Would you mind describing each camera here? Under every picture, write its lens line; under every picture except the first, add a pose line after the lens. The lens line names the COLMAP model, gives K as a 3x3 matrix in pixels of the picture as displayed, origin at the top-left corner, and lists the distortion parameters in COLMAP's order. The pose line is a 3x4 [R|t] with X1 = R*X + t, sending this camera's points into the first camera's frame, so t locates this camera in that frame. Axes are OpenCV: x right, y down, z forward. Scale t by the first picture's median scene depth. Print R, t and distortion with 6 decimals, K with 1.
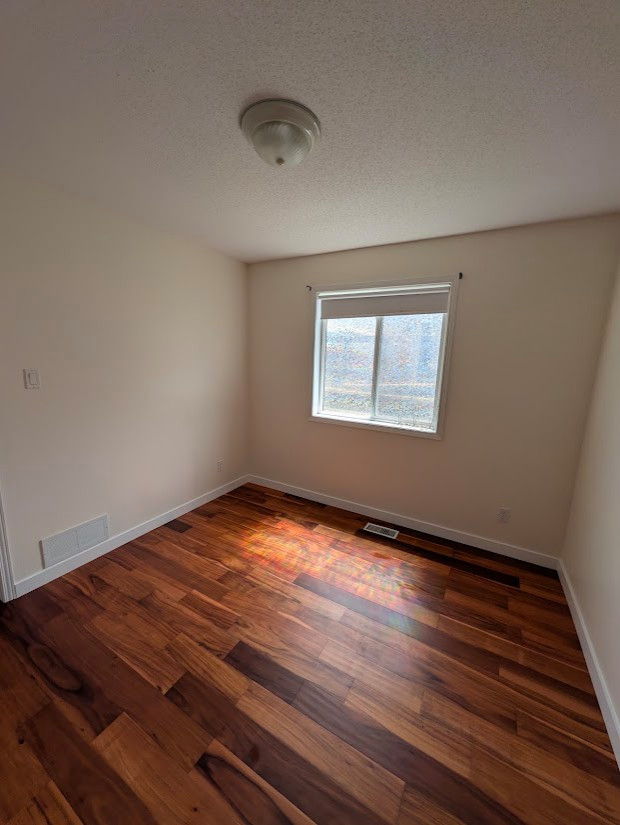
lens RADIAL K [[318.2, 0, 310.8], [0, 318.2, 411.3], [0, 0, 1]] dist [0.002766, 0.000320]
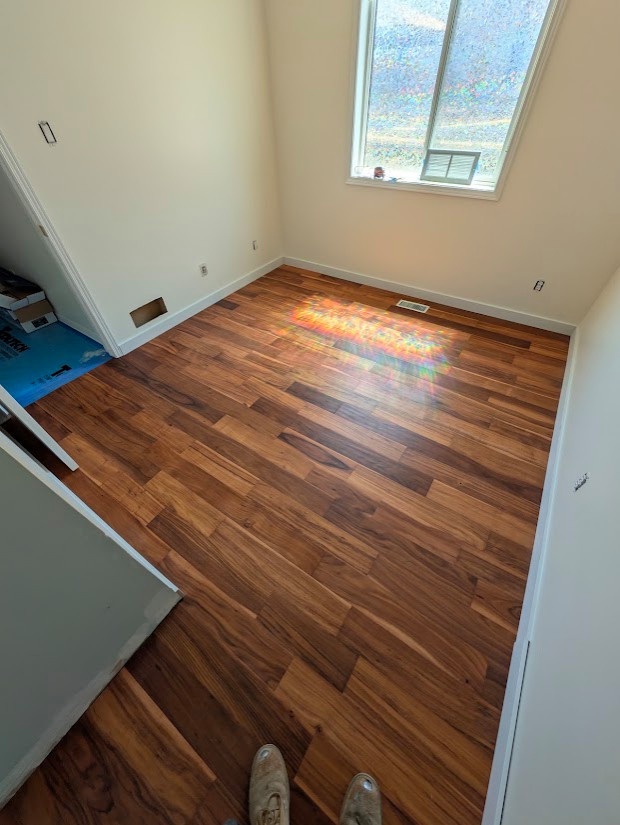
lens RADIAL K [[318.2, 0, 310.8], [0, 318.2, 411.3], [0, 0, 1]] dist [0.002766, 0.000320]
pose [[0.996011, 0.013819, -0.088151, -0.027416], [0.040478, 0.810449, 0.584409, 0.029993], [0.079517, -0.585646, 0.806657, -0.125167]]
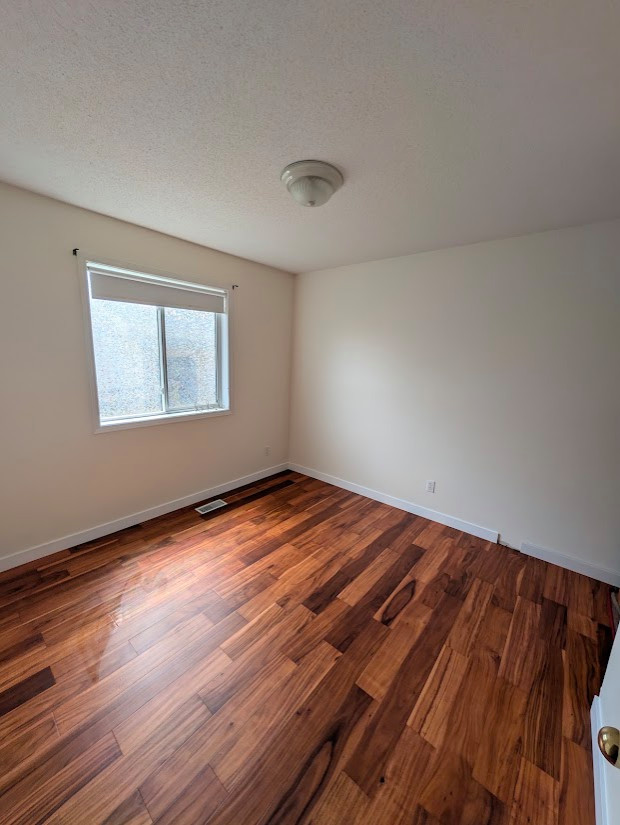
lens RADIAL K [[315.4, 0, 312.0], [0, 315.4, 413.4], [0, 0, 1]] dist [0.000271, 0.000035]
pose [[0.175580, -0.207533, 0.962342, -0.937348], [0.135736, 0.973295, 0.185130, -0.130906], [-0.975063, 0.098119, 0.199060, 0.528760]]
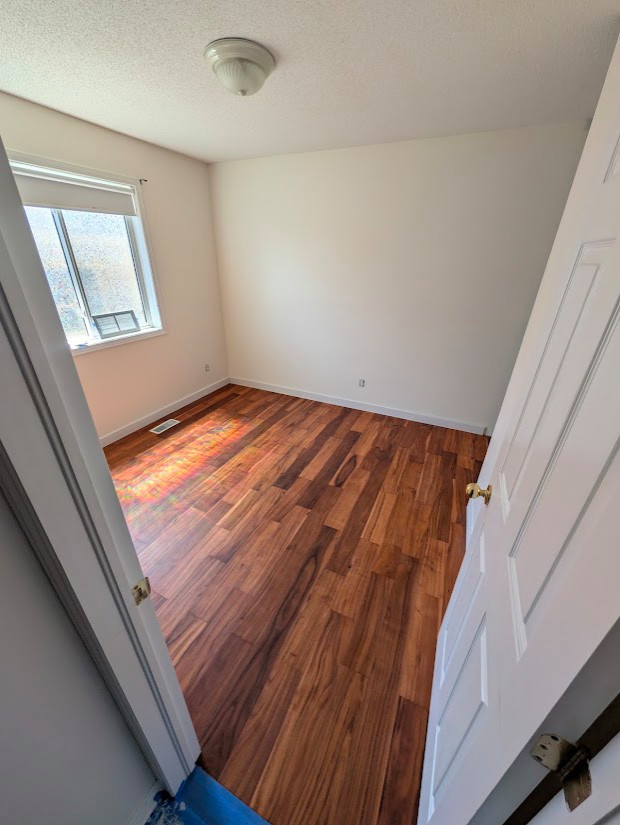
lens RADIAL K [[318.2, 0, 310.8], [0, 318.2, 411.3], [0, 0, 1]] dist [0.002766, 0.000320]
pose [[-0.079021, -0.467486, 0.880462, -1.074823], [0.154340, 0.866836, 0.474103, -0.185114], [-0.984853, 0.173354, 0.003653, 0.607878]]
